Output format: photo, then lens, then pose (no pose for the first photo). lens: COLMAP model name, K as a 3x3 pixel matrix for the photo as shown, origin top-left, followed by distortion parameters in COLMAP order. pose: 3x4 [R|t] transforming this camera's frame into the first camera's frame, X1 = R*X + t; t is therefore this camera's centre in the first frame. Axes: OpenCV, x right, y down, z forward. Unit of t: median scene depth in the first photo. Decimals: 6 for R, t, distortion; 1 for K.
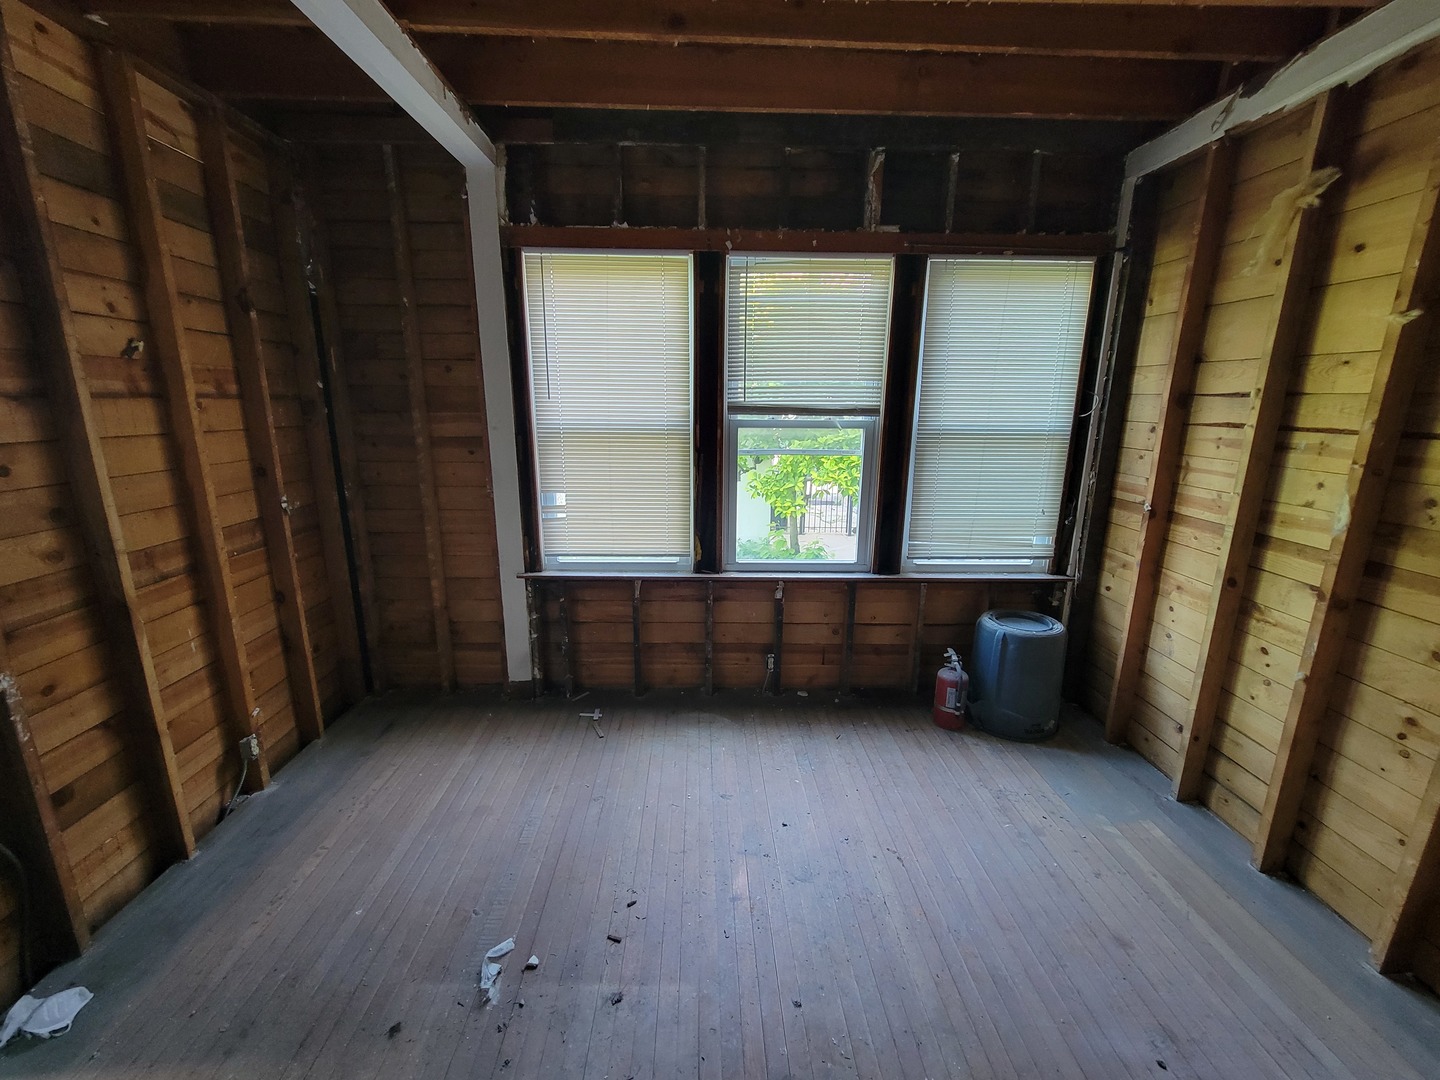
lens RADIAL K [[590.2, 0, 715.6], [0, 590.2, 540.7], [0, 0, 1]] dist [0.004203, 0.000198]
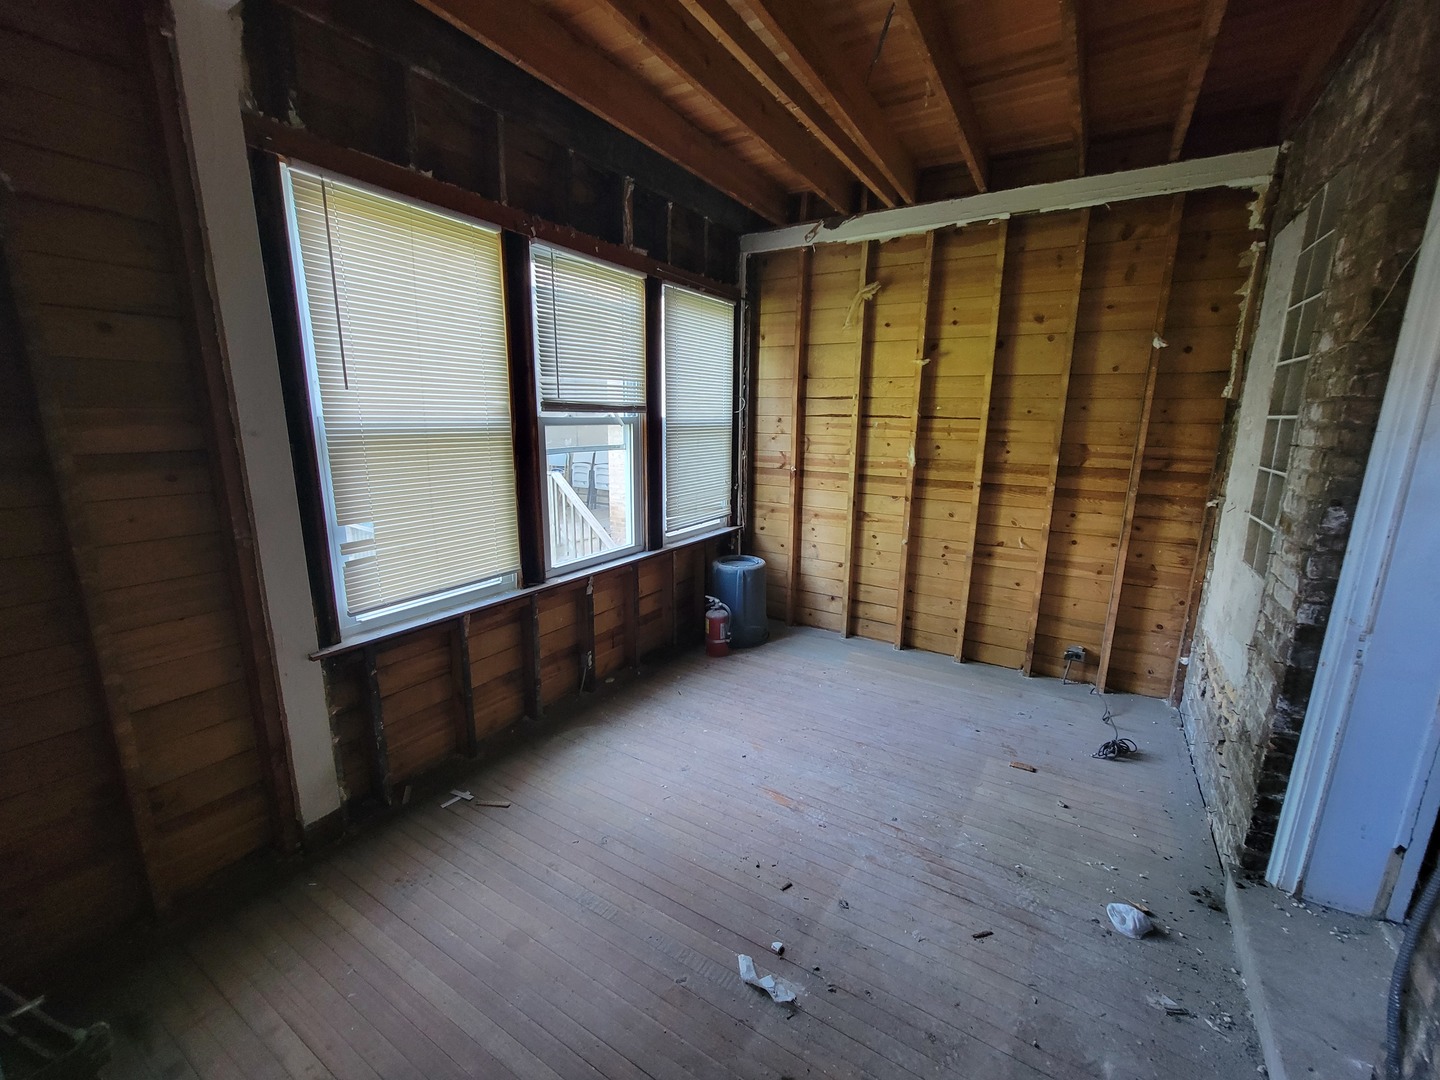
lens RADIAL K [[590.2, 0, 712.7], [0, 590.2, 541.5], [0, 0, 1]] dist [0.004203, 0.000198]
pose [[0.553575, -0.181053, 0.812880, -0.653013], [0.189802, 0.977822, 0.088535, -0.044494], [-0.810882, 0.105276, 0.575663, 0.269388]]
